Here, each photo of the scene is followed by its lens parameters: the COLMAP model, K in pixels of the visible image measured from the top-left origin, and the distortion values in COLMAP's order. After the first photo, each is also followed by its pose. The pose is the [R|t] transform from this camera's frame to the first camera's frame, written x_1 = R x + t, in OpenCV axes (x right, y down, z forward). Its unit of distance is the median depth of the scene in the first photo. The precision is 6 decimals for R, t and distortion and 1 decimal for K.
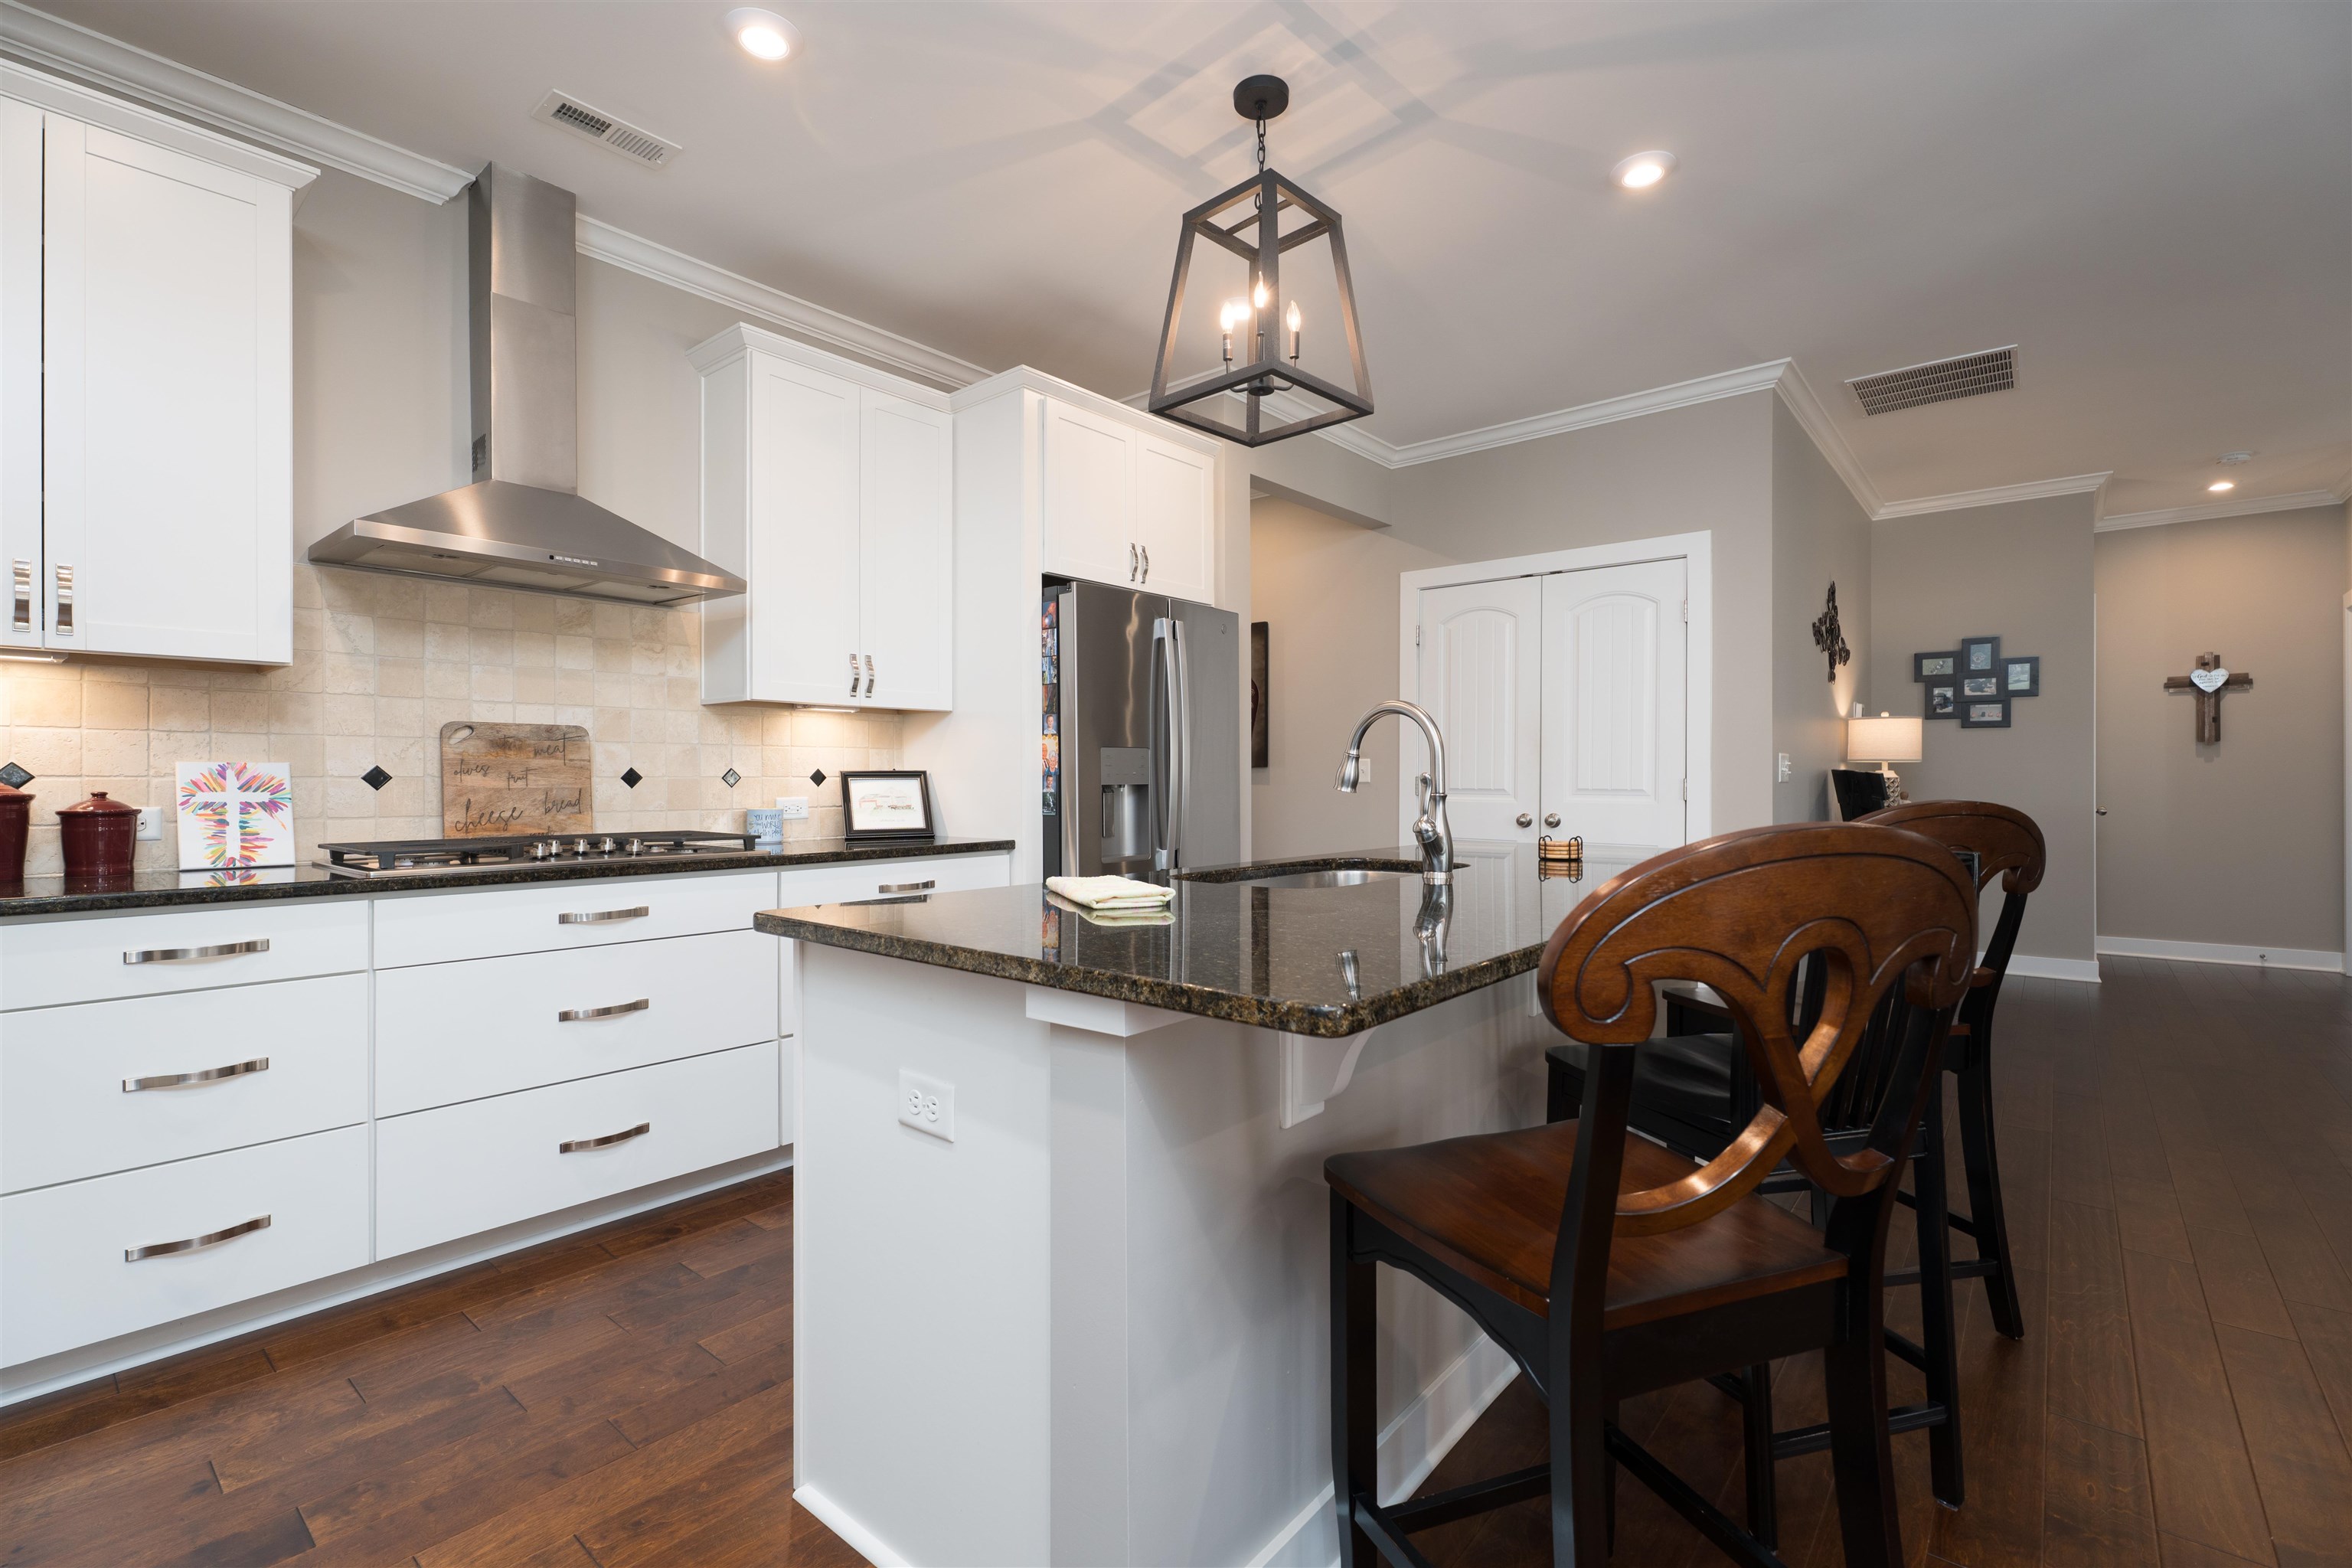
lens RADIAL K [[1035.0, 0, 1176.8], [0, 1035.0, 782.1], [0, 0, 1]] dist [0.000441, -0.000923]
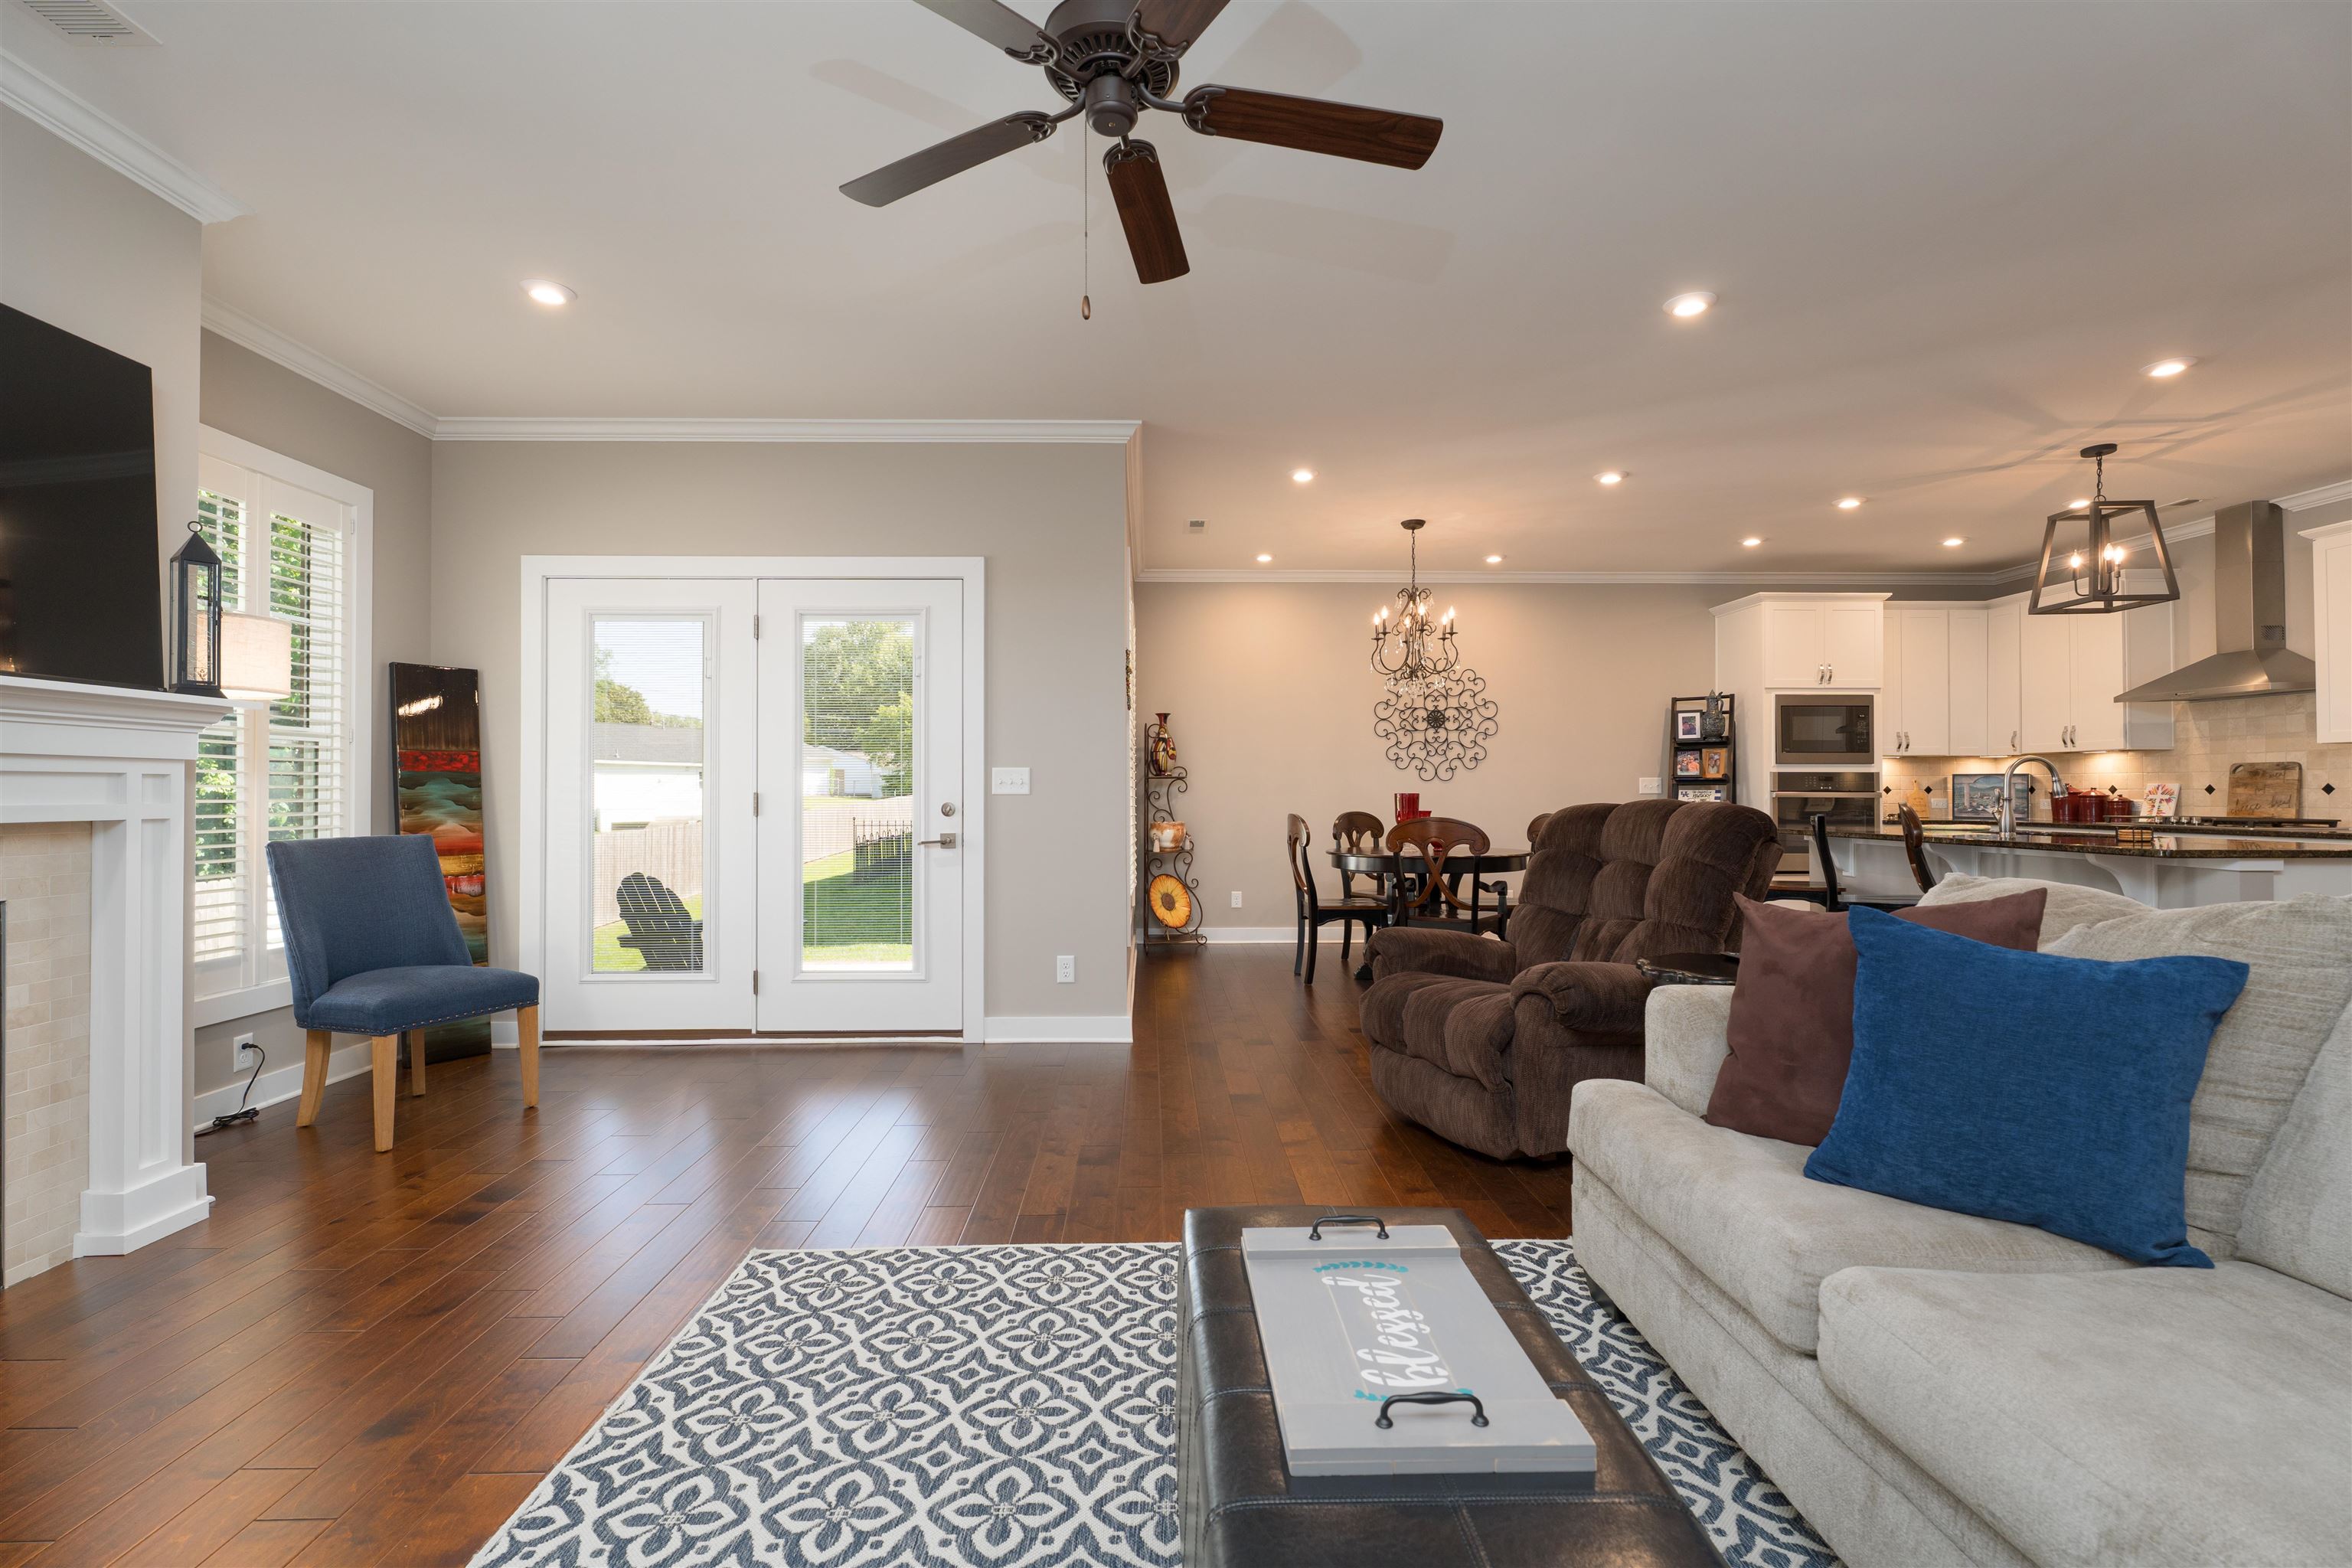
lens RADIAL K [[1035.0, 0, 1166.0], [0, 1035.0, 785.1], [0, 0, 1]] dist [0.000441, -0.000923]
pose [[-0.751772, 0.000796, -0.659423, 2.396977], [0.005874, 0.999968, -0.005489, -0.013513], [0.659397, -0.008001, -0.751752, 1.140591]]
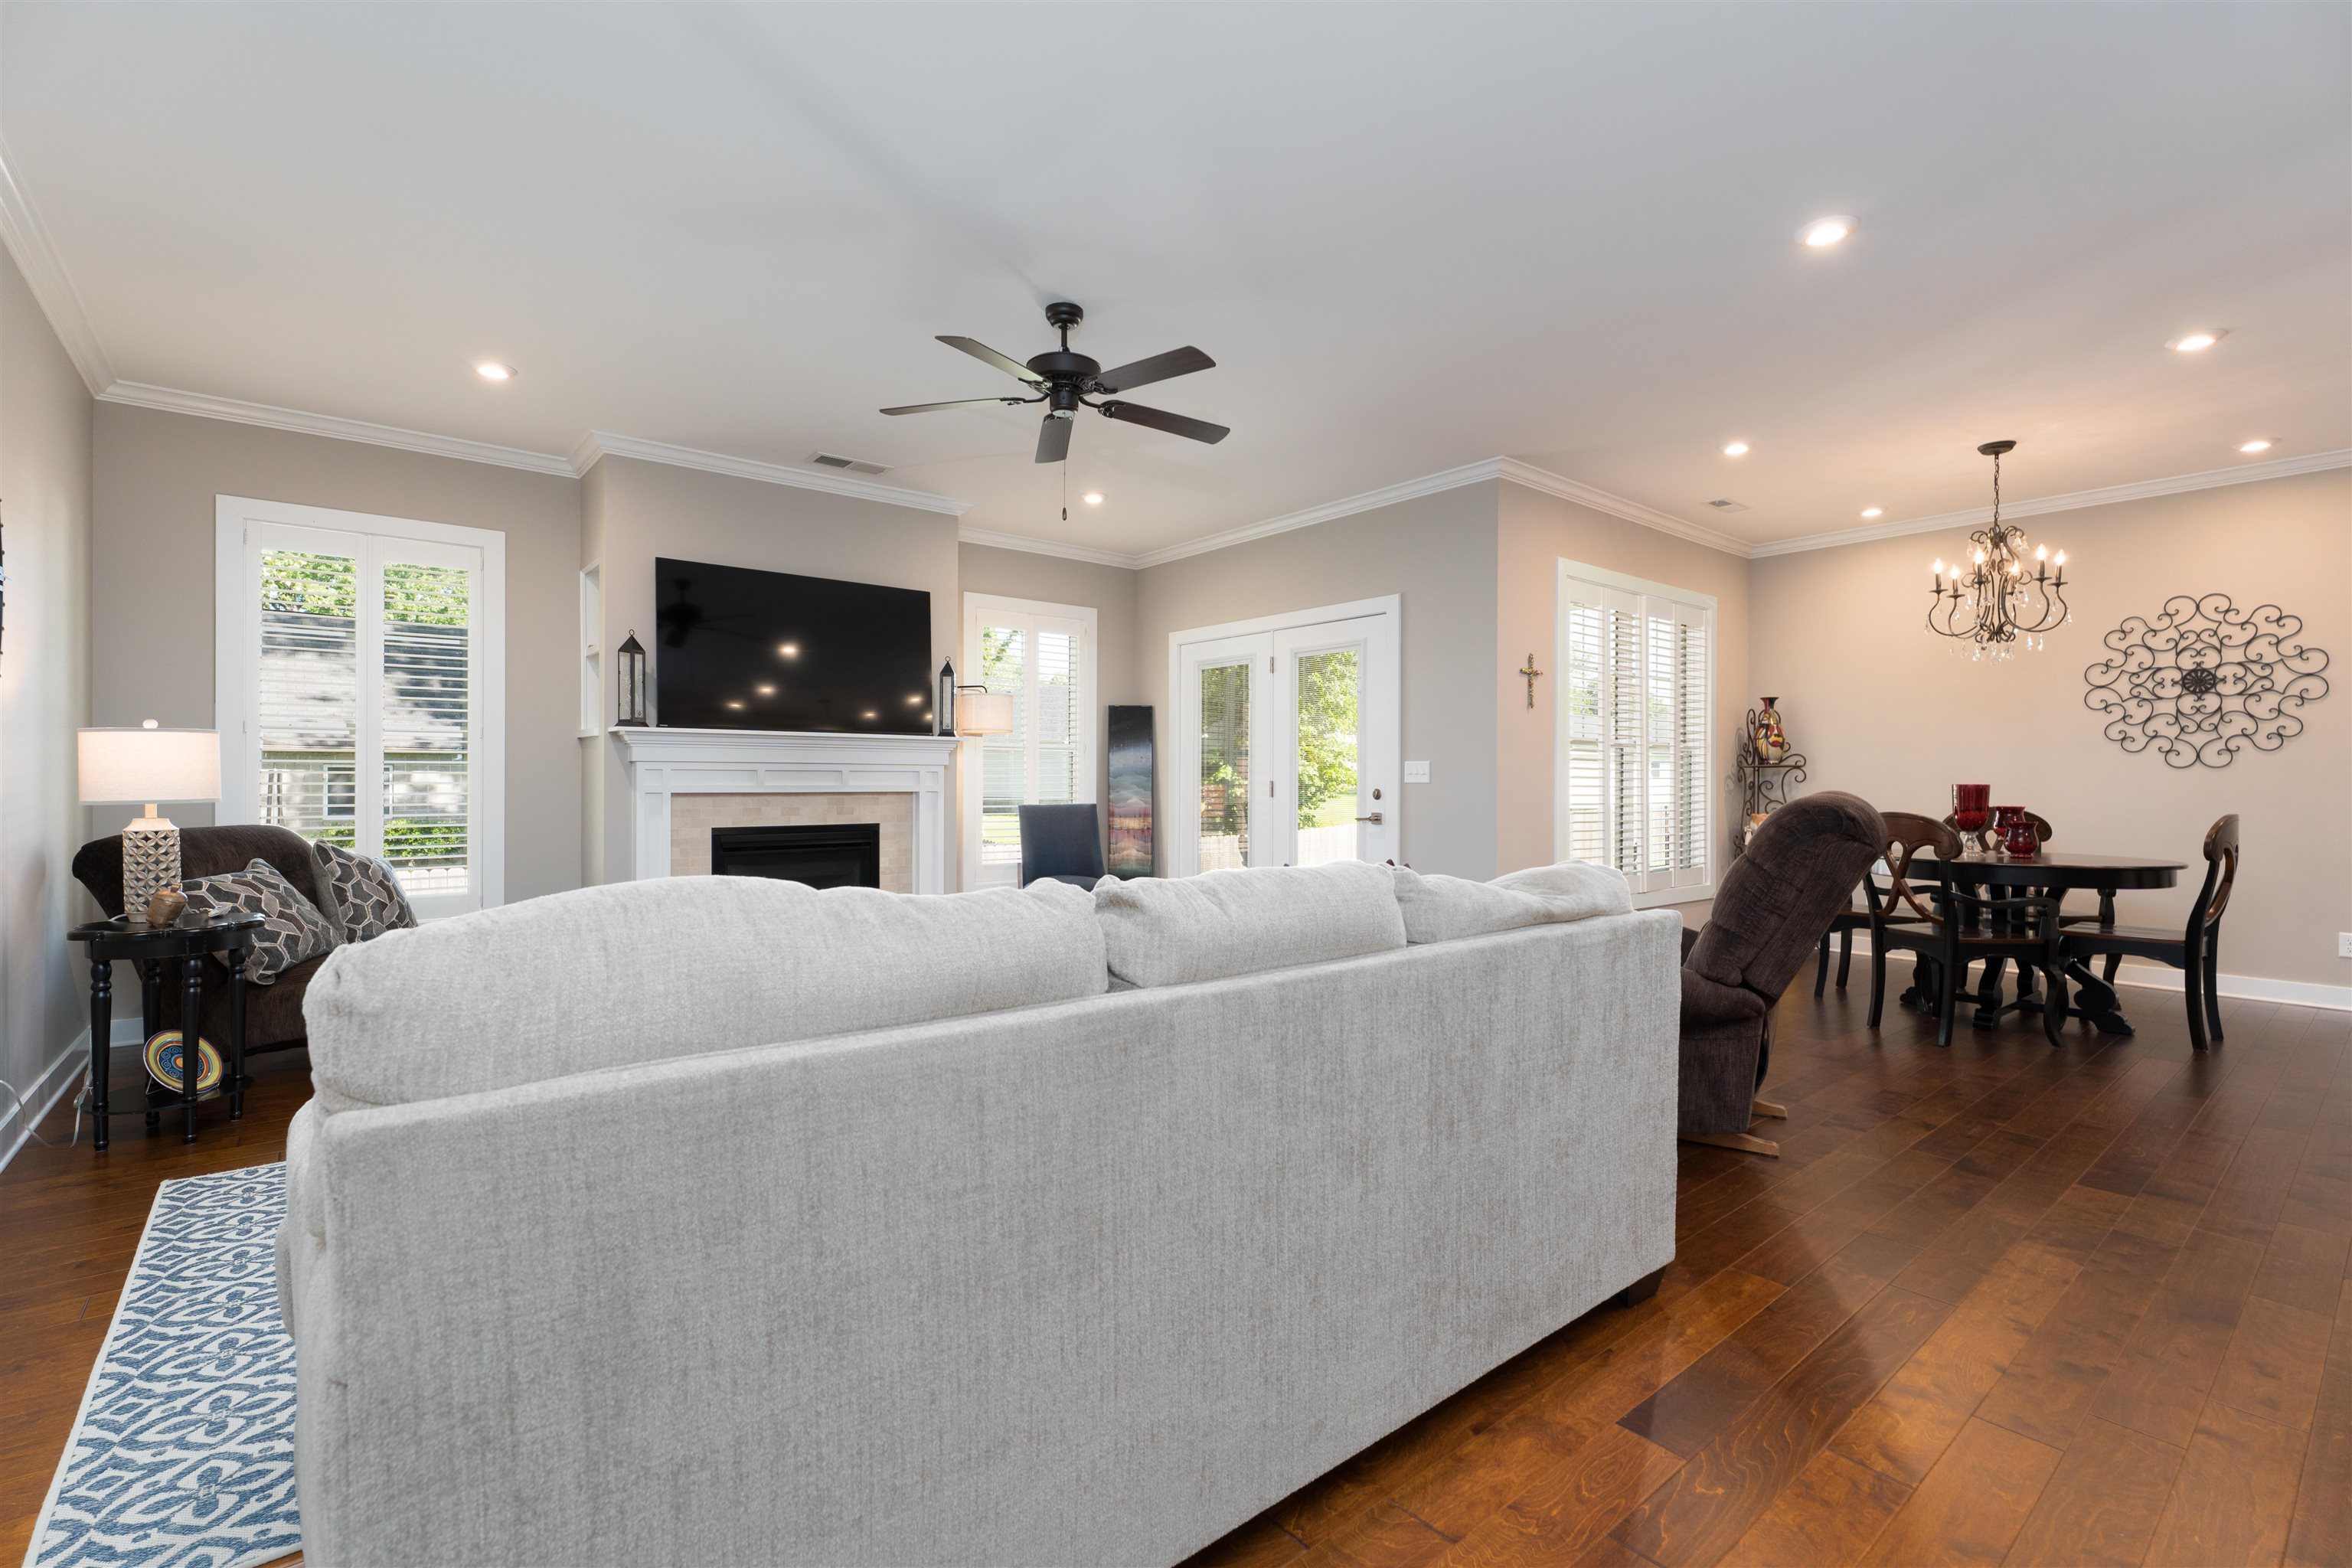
lens RADIAL K [[1035.0, 0, 1182.0], [0, 1035.0, 775.8], [0, 0, 1]] dist [0.000441, -0.000923]
pose [[-0.983392, 0.002557, 0.181477, 1.583433], [0.001339, 0.999976, -0.006835, -0.009975], [-0.181490, -0.006478, -0.983371, 1.823510]]
